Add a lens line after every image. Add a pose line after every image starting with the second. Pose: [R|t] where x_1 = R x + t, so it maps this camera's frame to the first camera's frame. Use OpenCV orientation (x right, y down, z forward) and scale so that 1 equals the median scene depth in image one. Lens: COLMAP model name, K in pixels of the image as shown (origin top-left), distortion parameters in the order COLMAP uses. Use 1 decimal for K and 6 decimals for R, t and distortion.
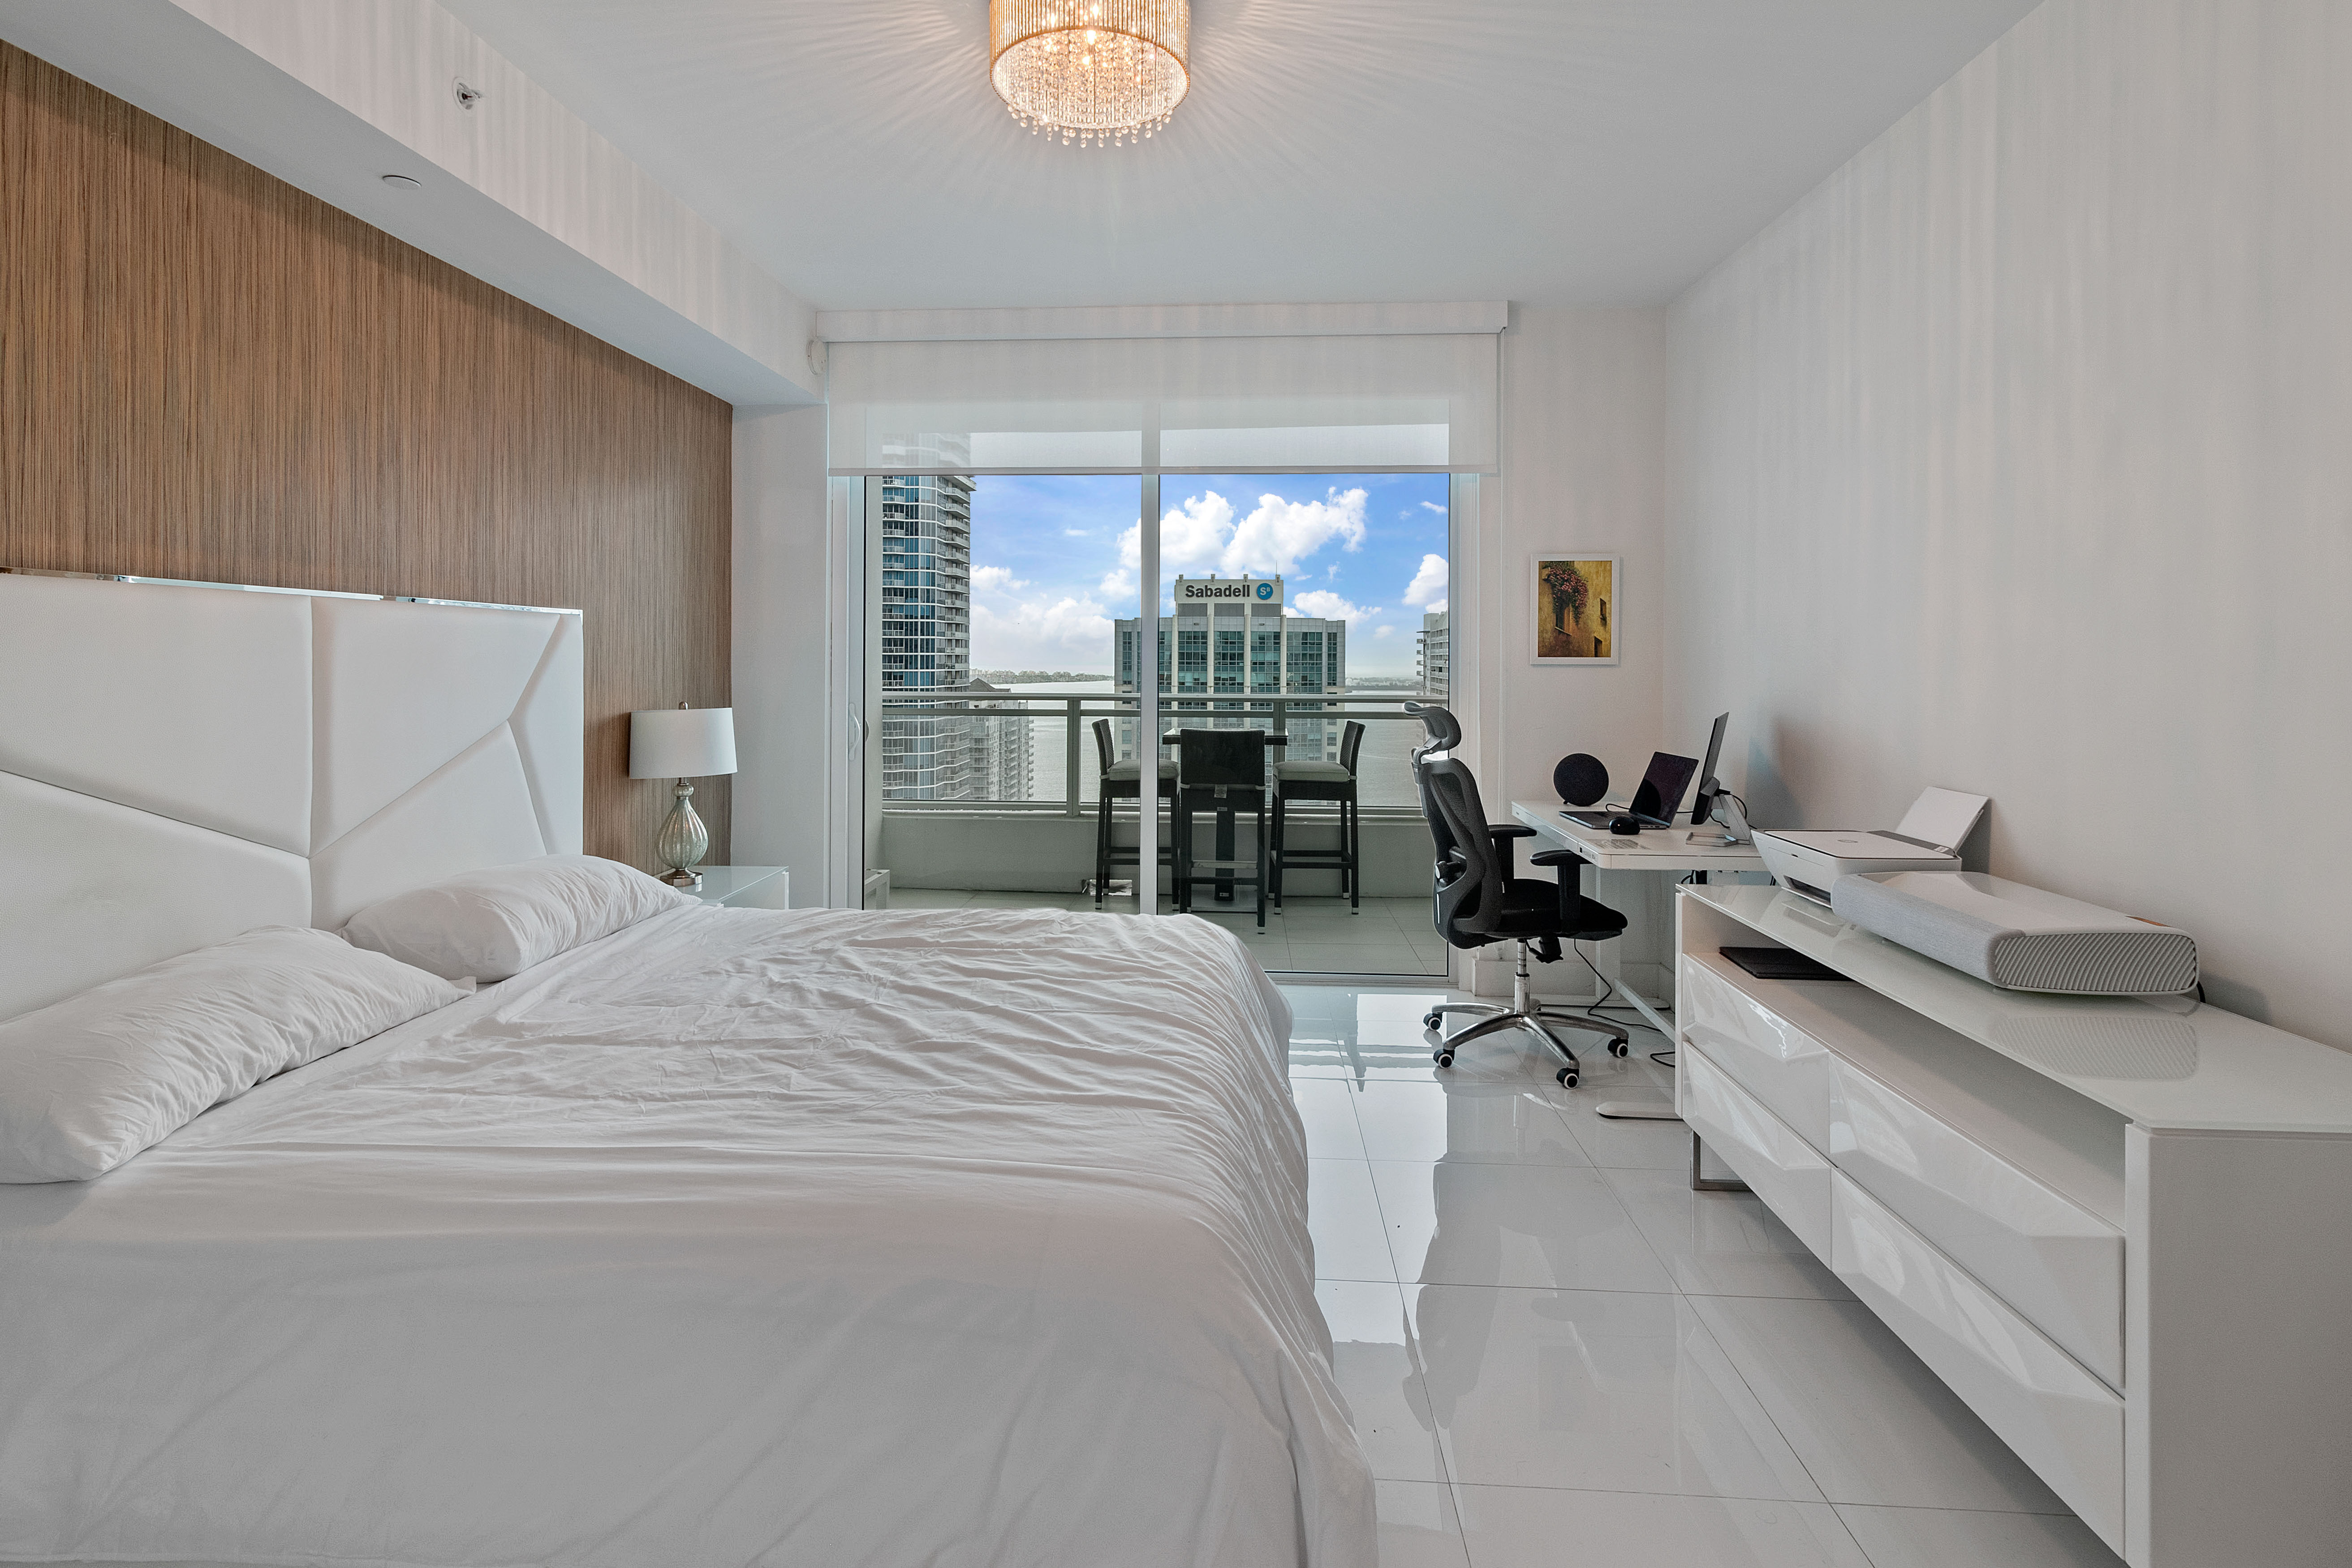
lens RADIAL K [[1125.2, 0, 1172.8], [0, 1125.2, 647.0], [0, 0, 1]] dist [0.001613, 0.001362]
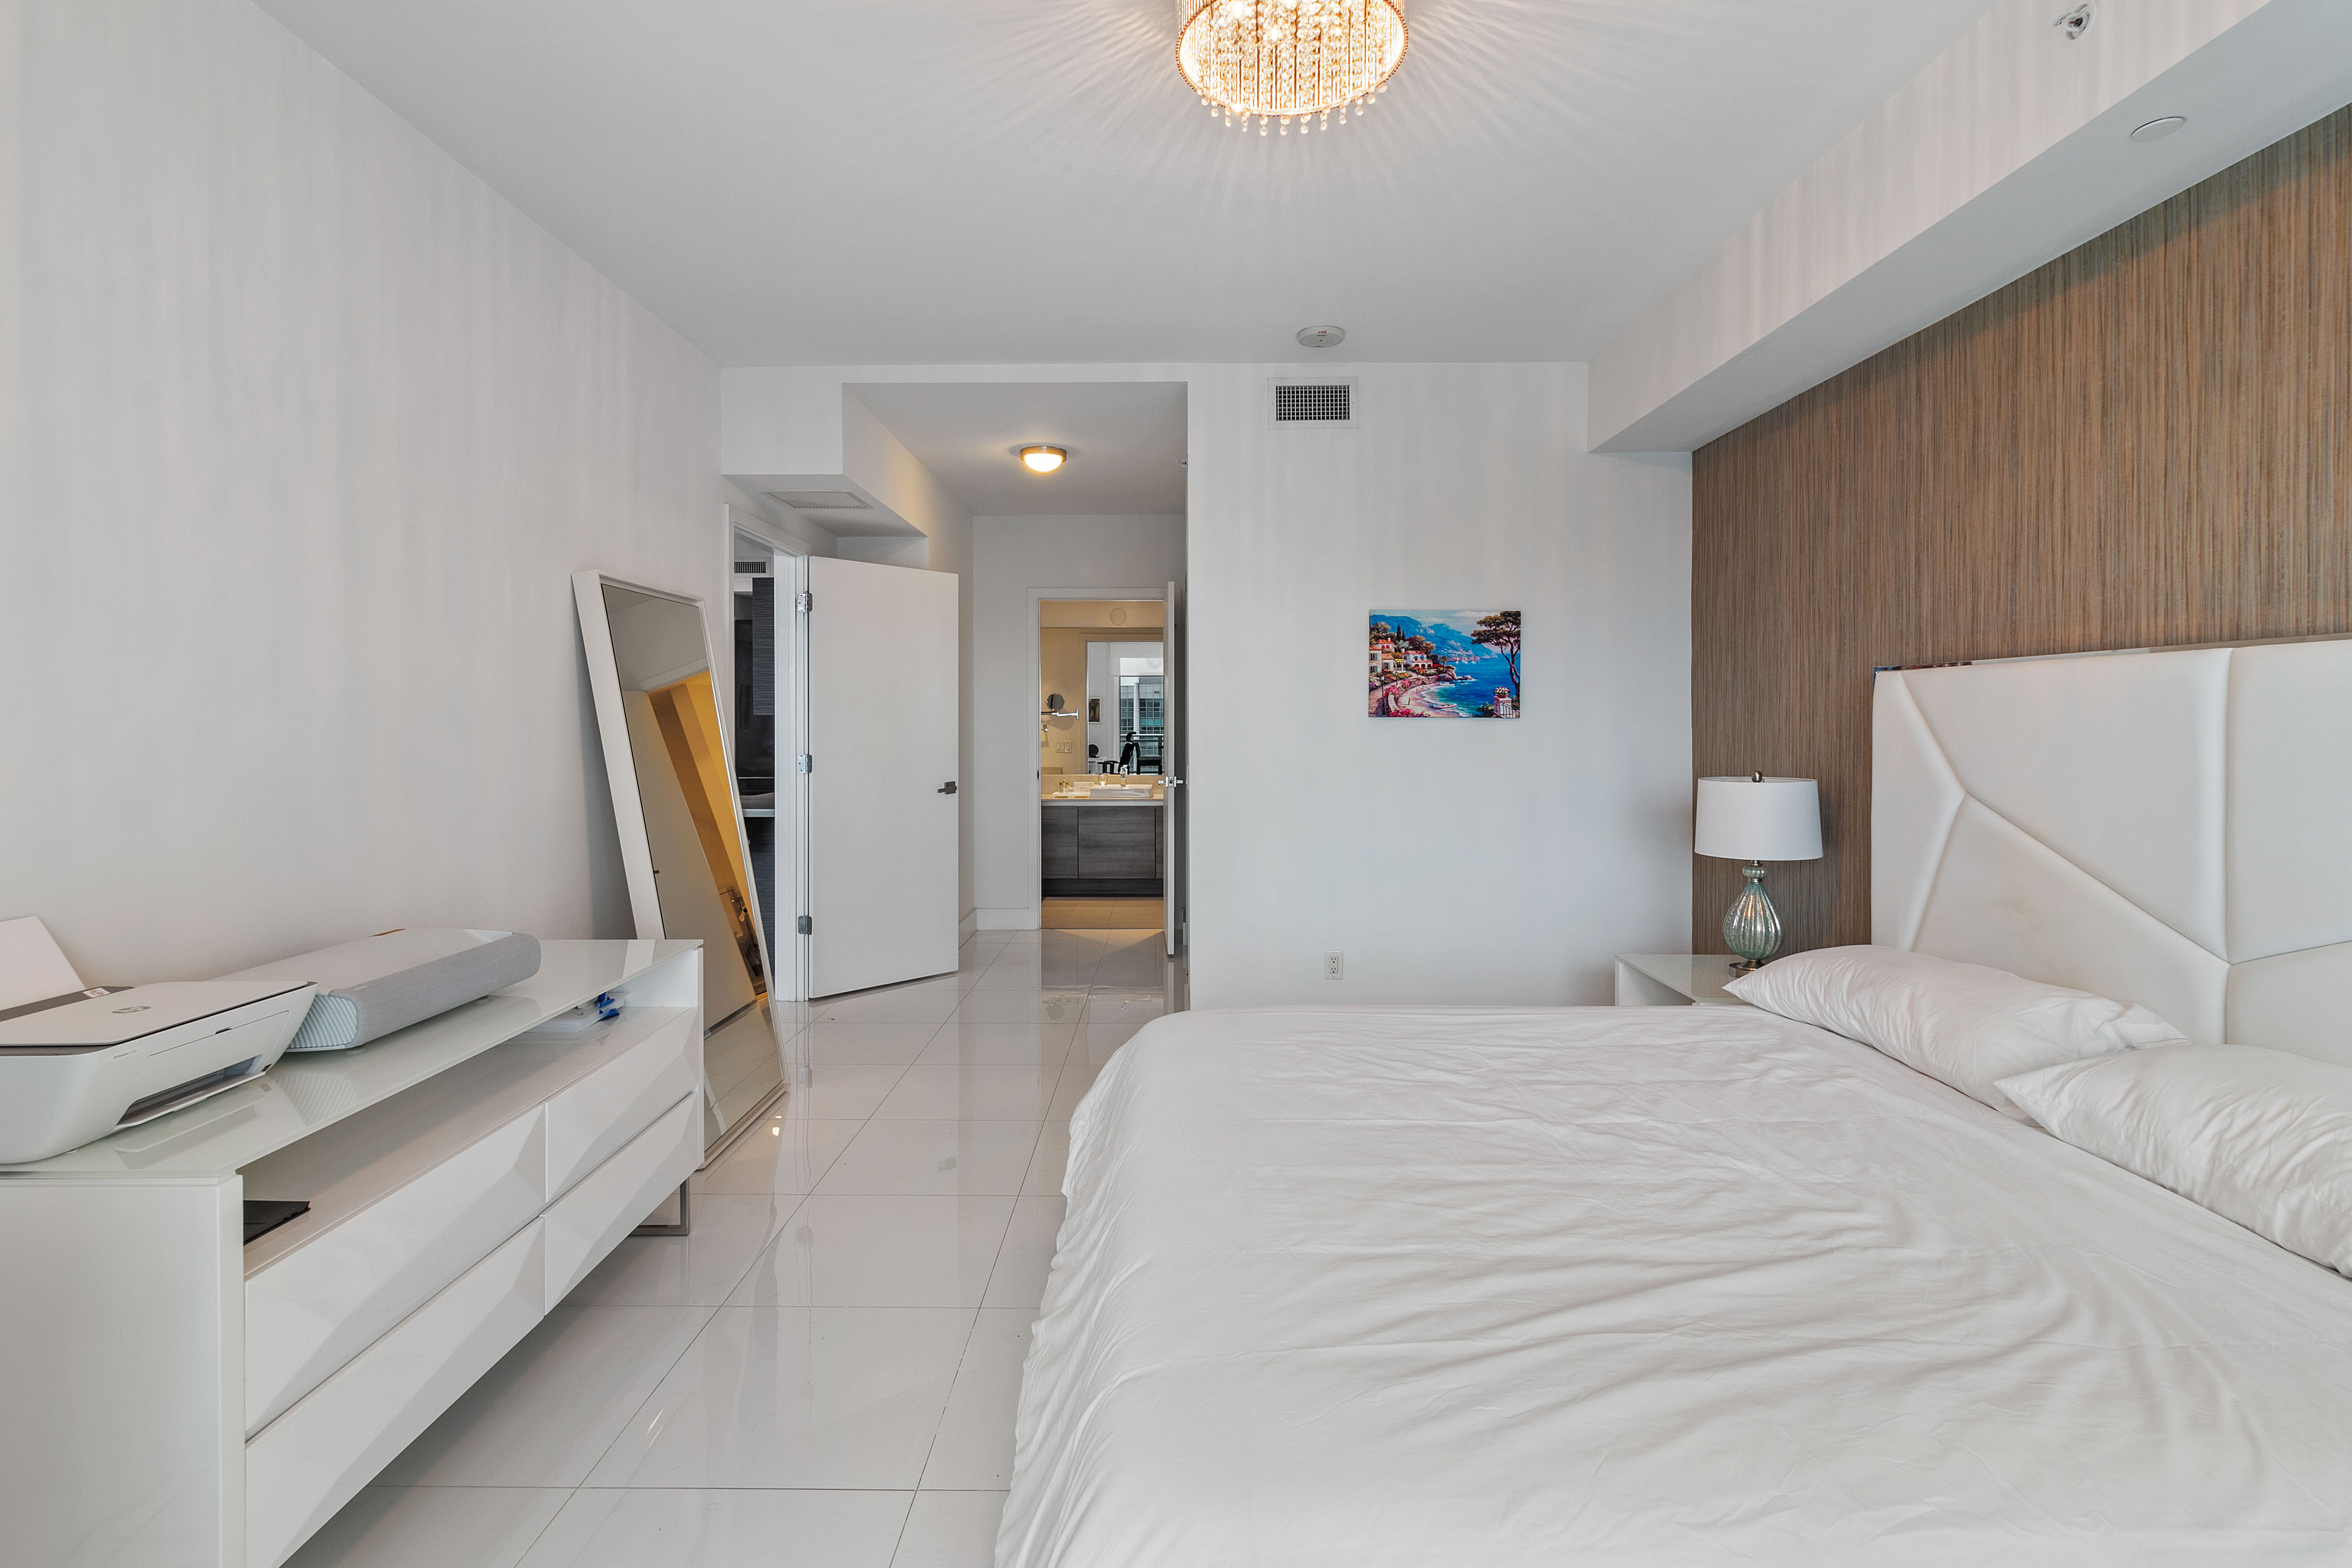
lens RADIAL K [[1106.1, 0, 1181.4], [0, 1106.1, 724.5], [0, 0, 1]] dist [-0.000316, 0.001737]
pose [[-0.998337, -0.002193, -0.057608, 0.035172], [-0.001779, 0.999972, -0.007236, 0.011935], [0.057622, -0.007122, -0.998313, 1.121480]]
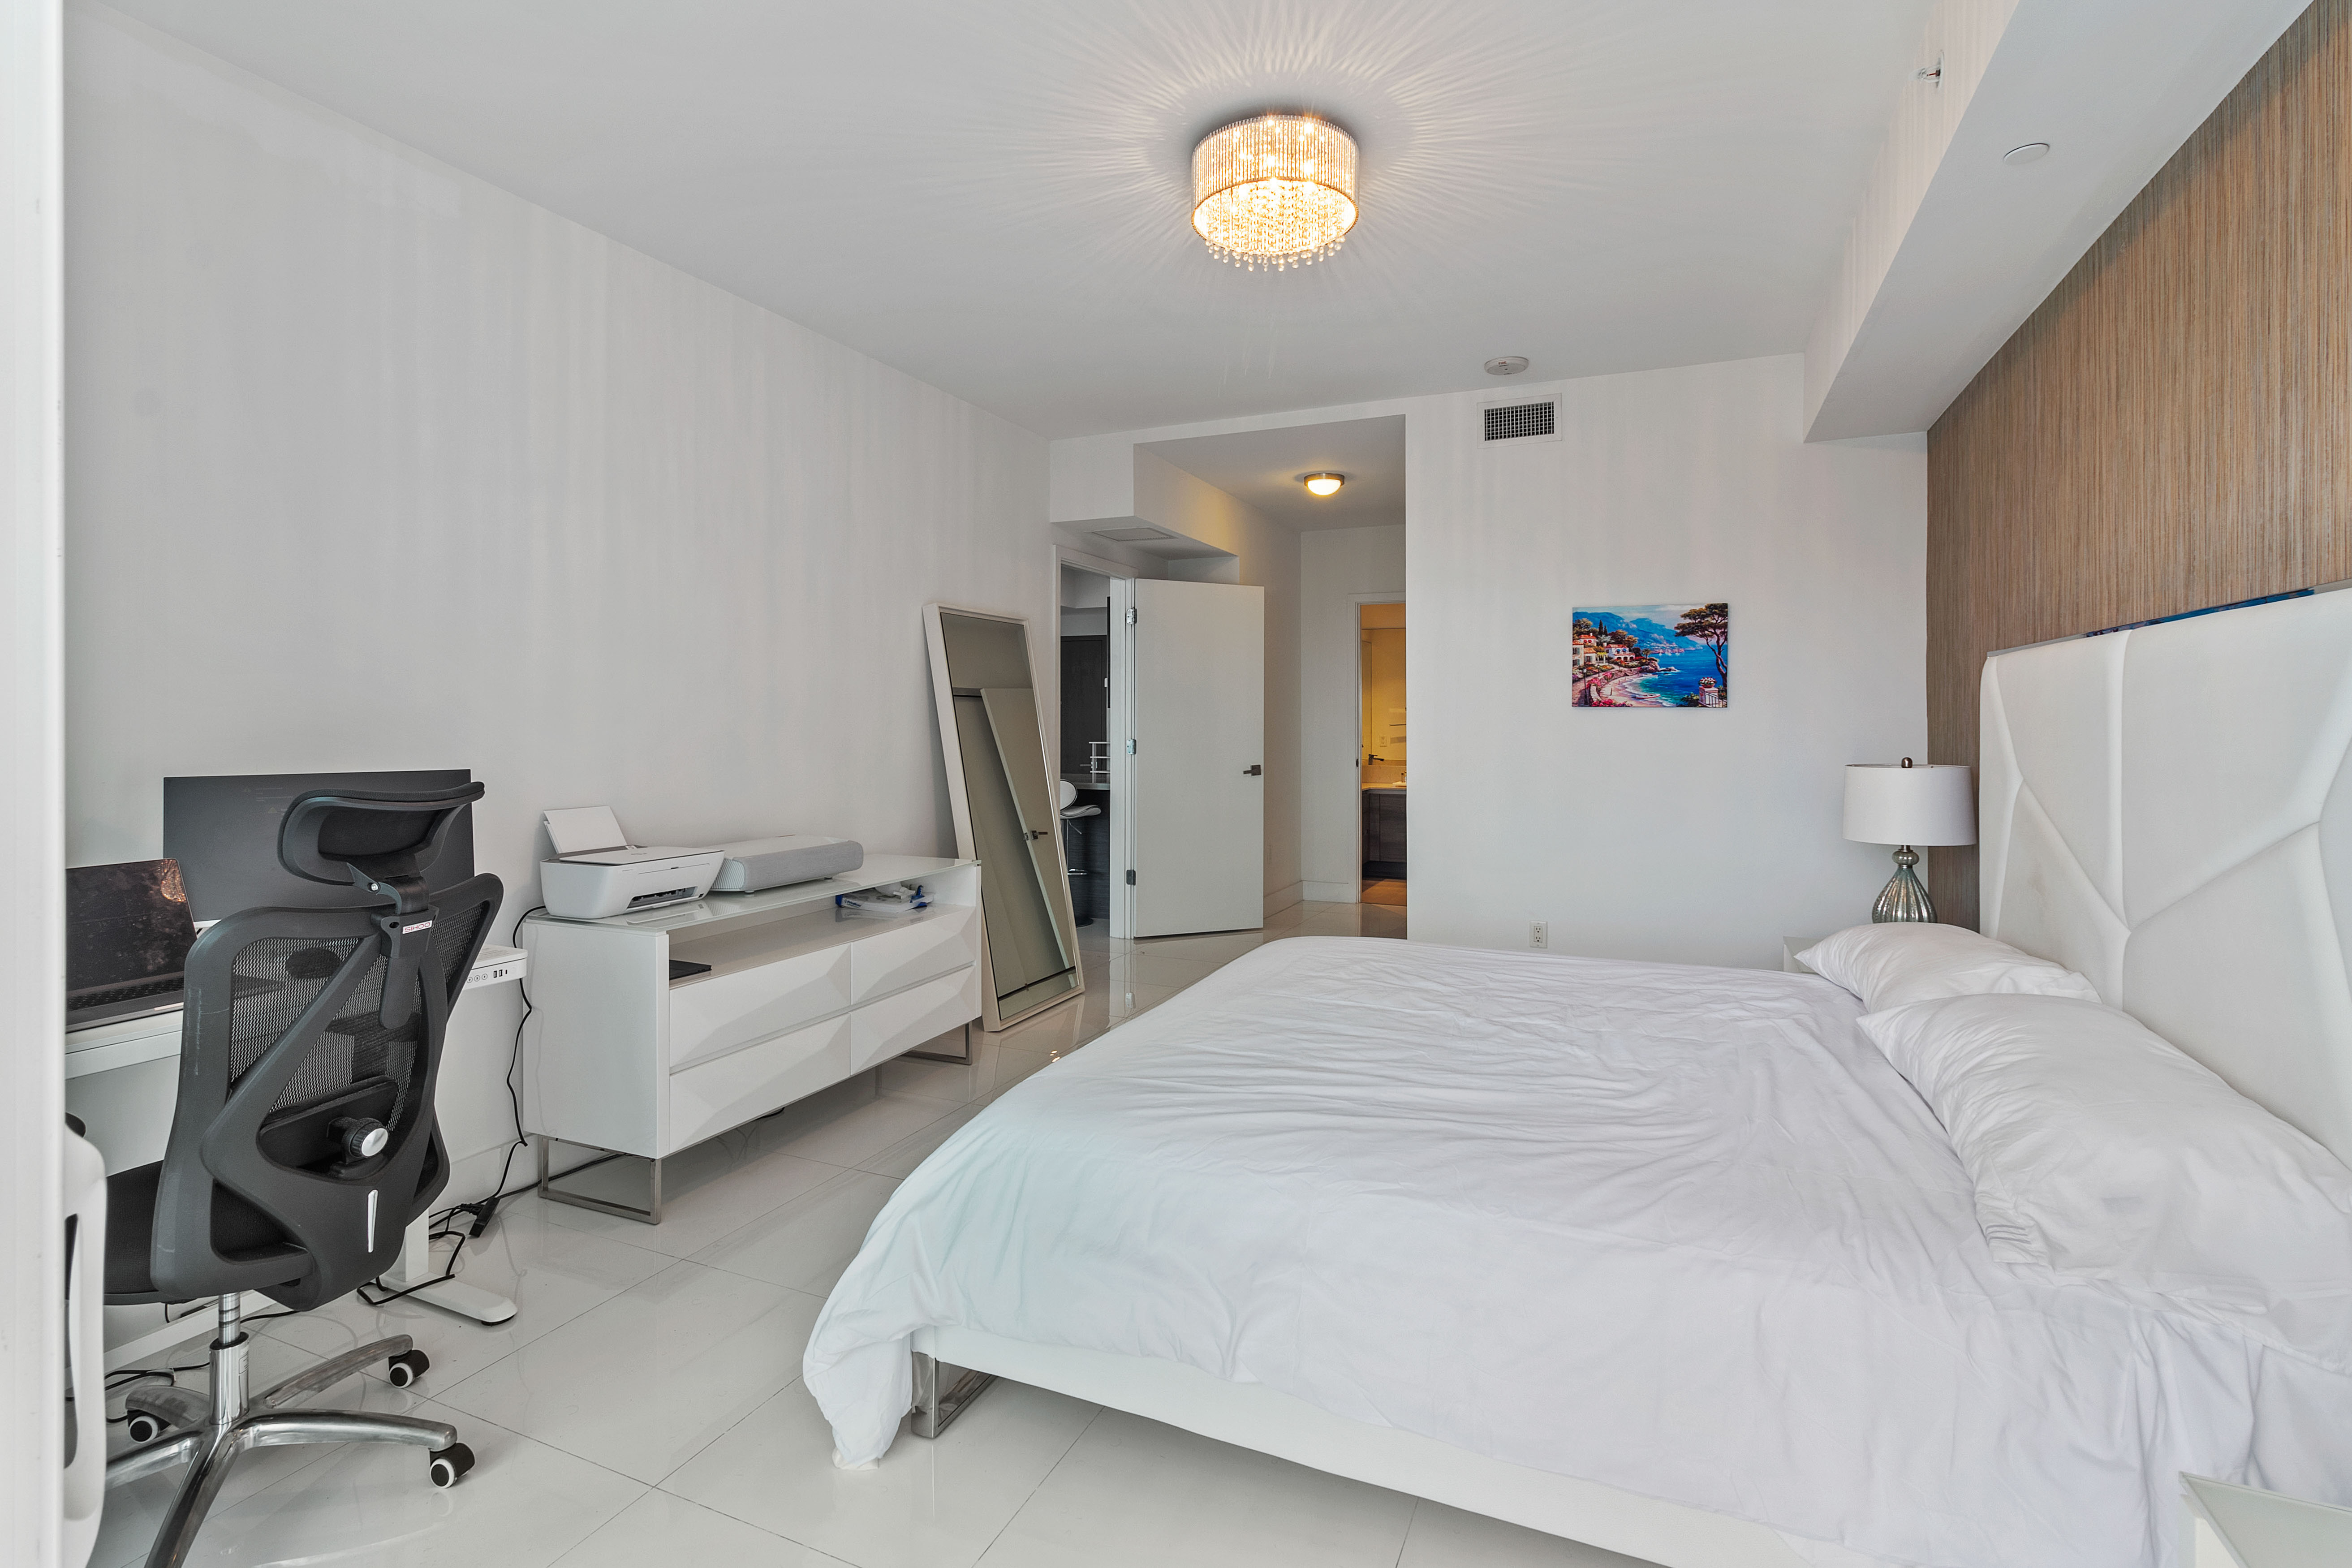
lens RADIAL K [[1106.1, 0, 1181.4], [0, 1106.1, 724.5], [0, 0, 1]] dist [-0.000316, 0.001737]
pose [[-0.939969, -0.005982, 0.341207, -0.243835], [-0.007864, 0.999961, -0.004135, 0.024128], [-0.341169, -0.006570, -0.939979, 1.305043]]
